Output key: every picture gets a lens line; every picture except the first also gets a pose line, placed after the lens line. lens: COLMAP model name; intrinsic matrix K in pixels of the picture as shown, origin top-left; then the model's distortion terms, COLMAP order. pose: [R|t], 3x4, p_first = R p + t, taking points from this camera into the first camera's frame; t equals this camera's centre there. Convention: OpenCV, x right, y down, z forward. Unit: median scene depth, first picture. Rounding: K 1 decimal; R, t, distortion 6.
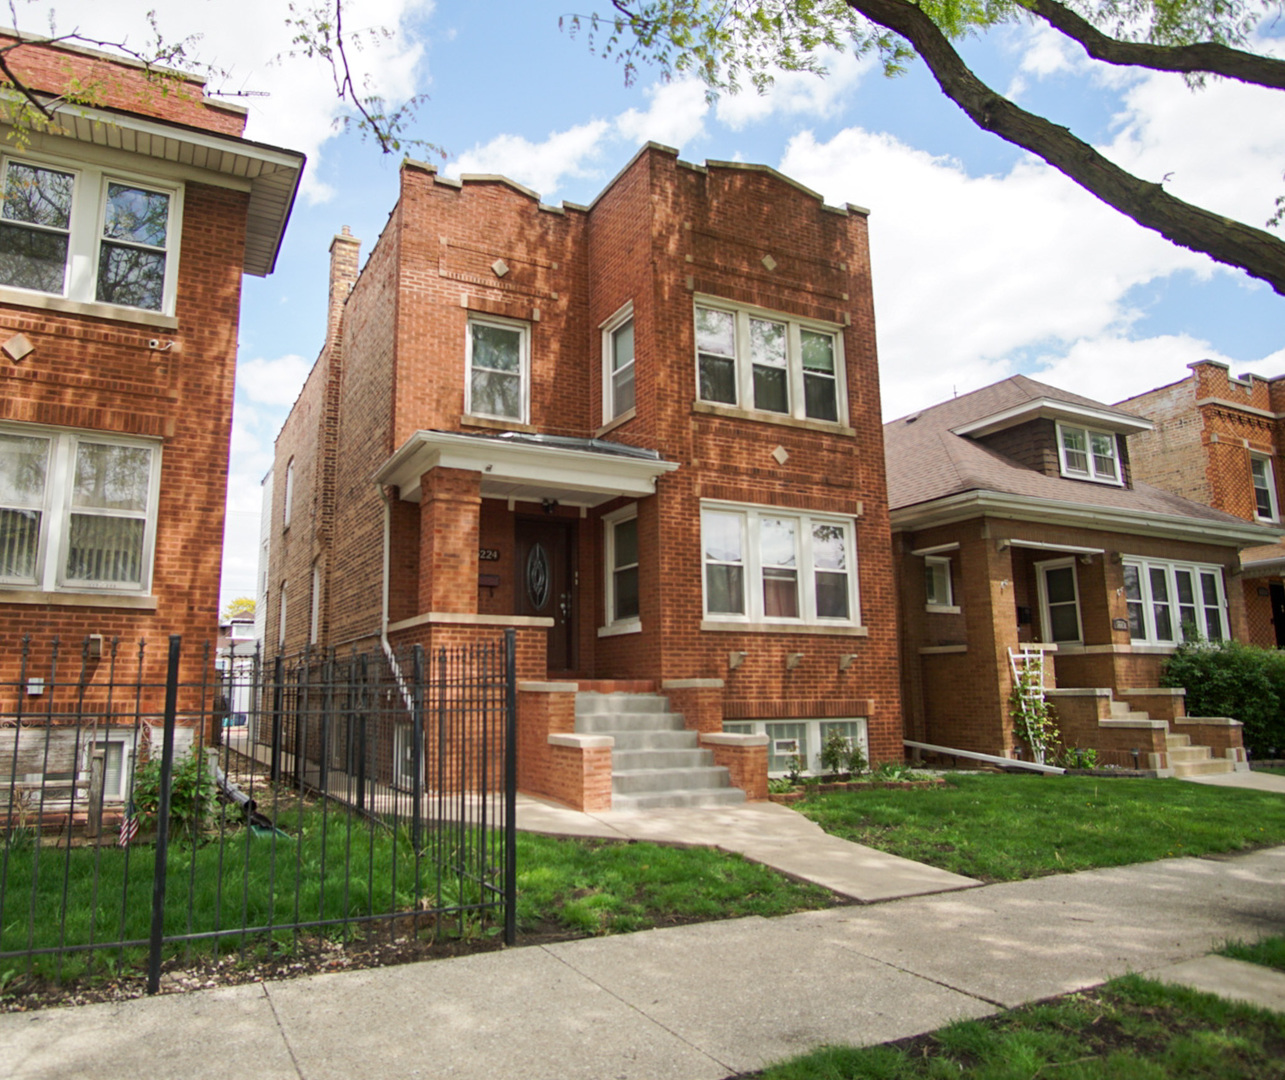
lens RADIAL K [[806.4, 0, 642.5], [0, 806.4, 540.0], [0, 0, 1]] dist [-0.002459, 0.000017]
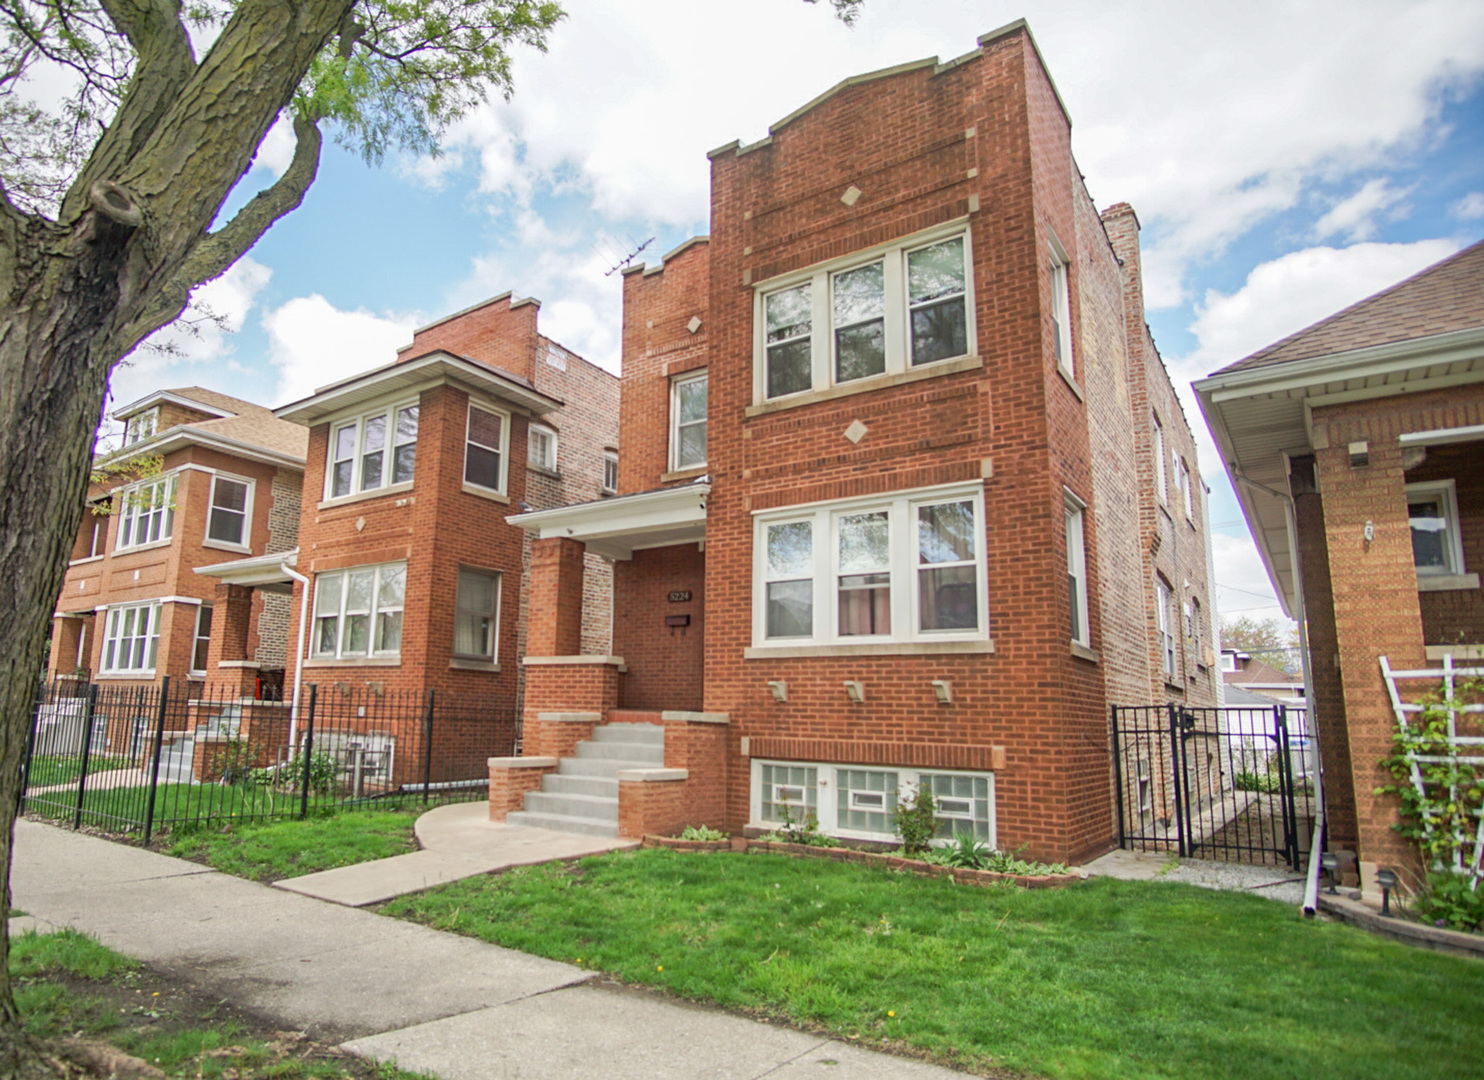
lens RADIAL K [[952.6, 0, 742.0], [0, 952.6, 540.0], [0, 0, 1]] dist [-0.005584, -0.002708]
pose [[0.466864, -0.154440, -0.870739, 0.943376], [0.134674, 0.985564, -0.102598, 0.082953], [0.874014, -0.069367, 0.480924, 0.453612]]
